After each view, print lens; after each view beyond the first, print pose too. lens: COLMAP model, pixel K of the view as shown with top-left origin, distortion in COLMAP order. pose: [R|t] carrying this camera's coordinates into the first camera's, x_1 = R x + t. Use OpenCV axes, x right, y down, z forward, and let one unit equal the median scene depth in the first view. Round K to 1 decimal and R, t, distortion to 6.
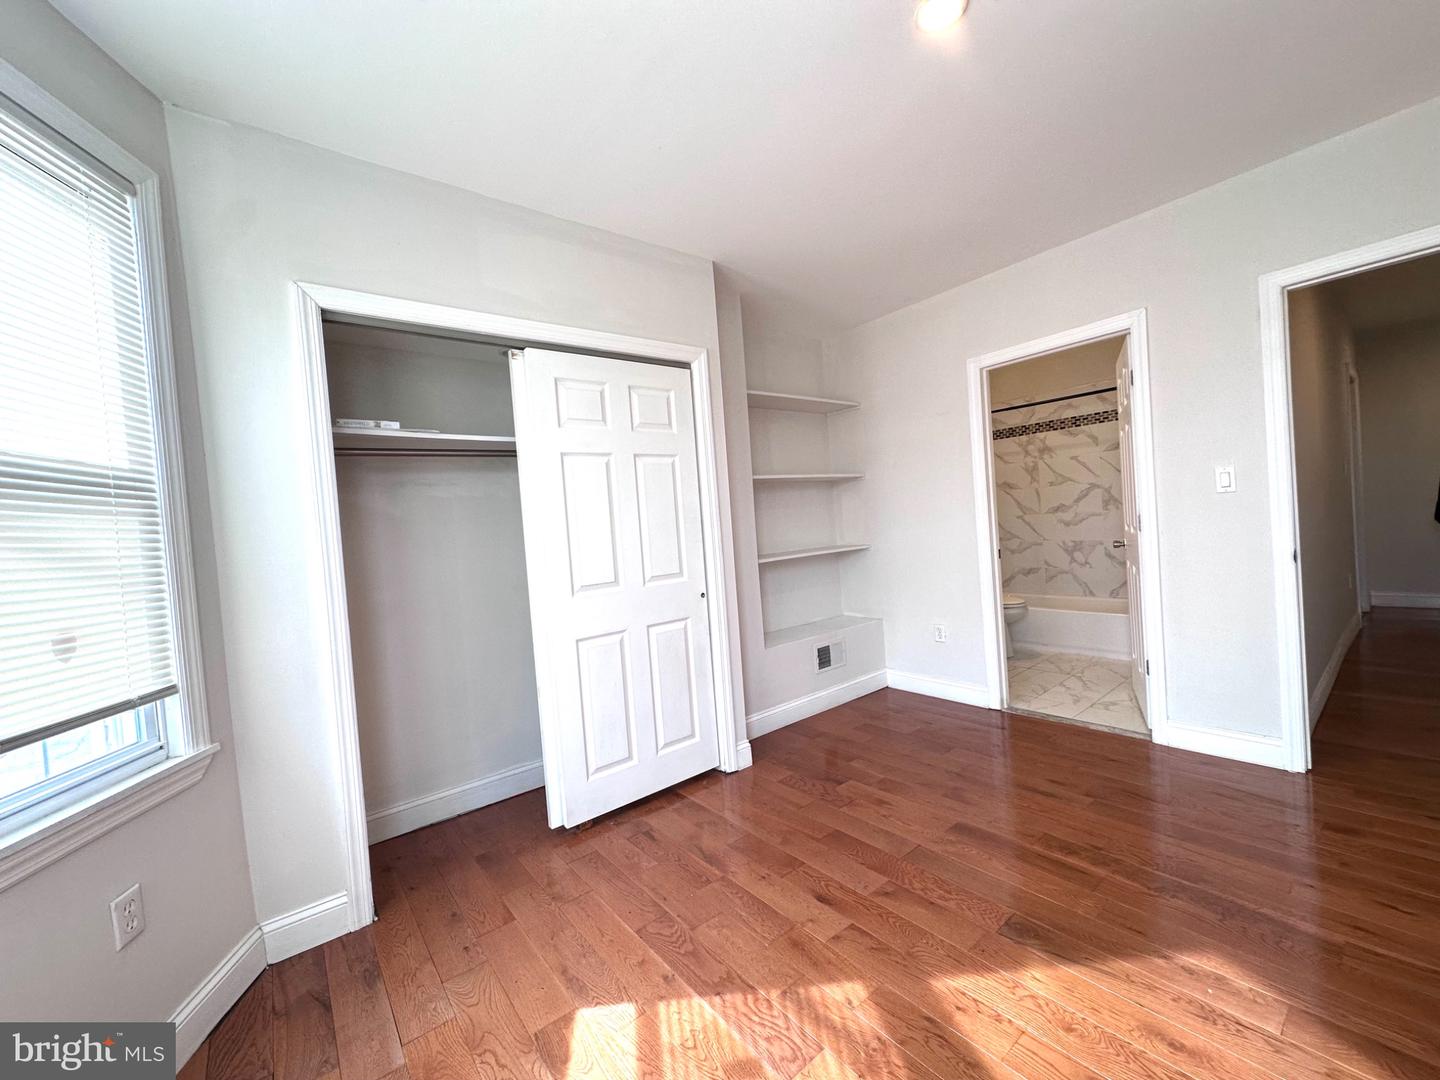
lens RADIAL K [[575.7, 0, 726.8], [0, 575.7, 541.0], [0, 0, 1]] dist [-0.000212, 0.000358]
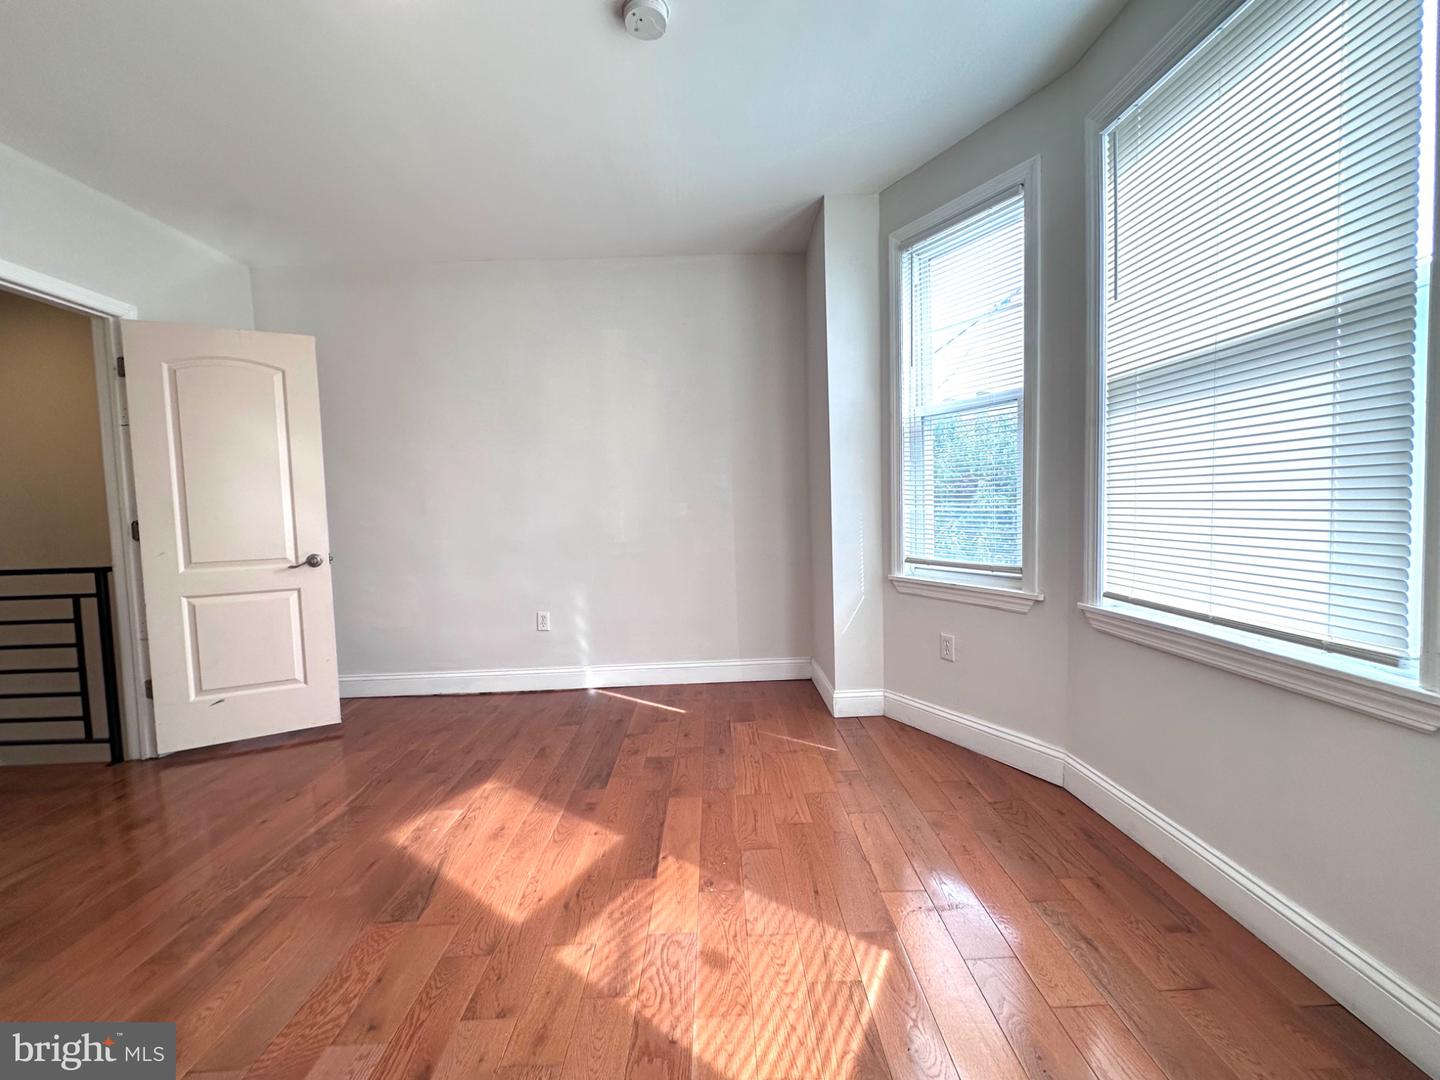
lens RADIAL K [[573.0, 0, 723.0], [0, 573.0, 540.2], [0, 0, 1]] dist [-0.000709, 0.000471]
pose [[-0.785438, 0.071478, 0.614799, -0.373901], [0.114170, 0.992996, 0.030411, 0.065612], [-0.608319, 0.094078, -0.788097, 0.950886]]
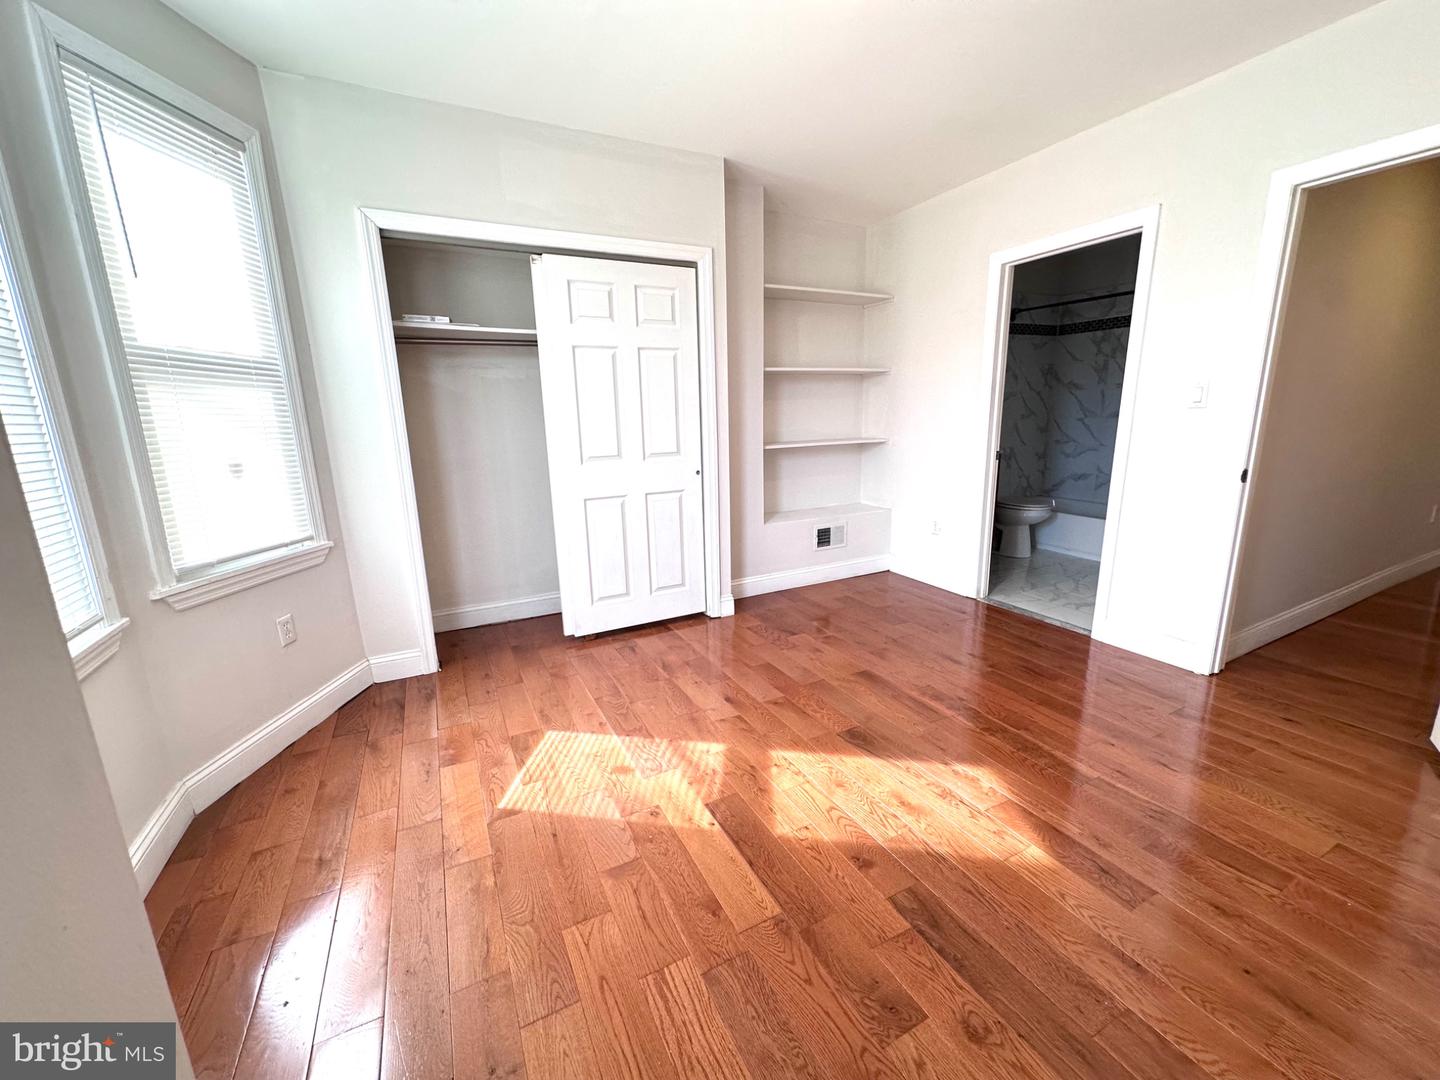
lens RADIAL K [[573.0, 0, 723.0], [0, 573.0, 540.2], [0, 0, 1]] dist [-0.000709, 0.000471]
pose [[0.978713, 0.095548, -0.181638, 0.281609], [-0.057186, 0.976929, 0.205768, -0.018614], [0.197108, -0.191000, 0.961596, -0.180440]]
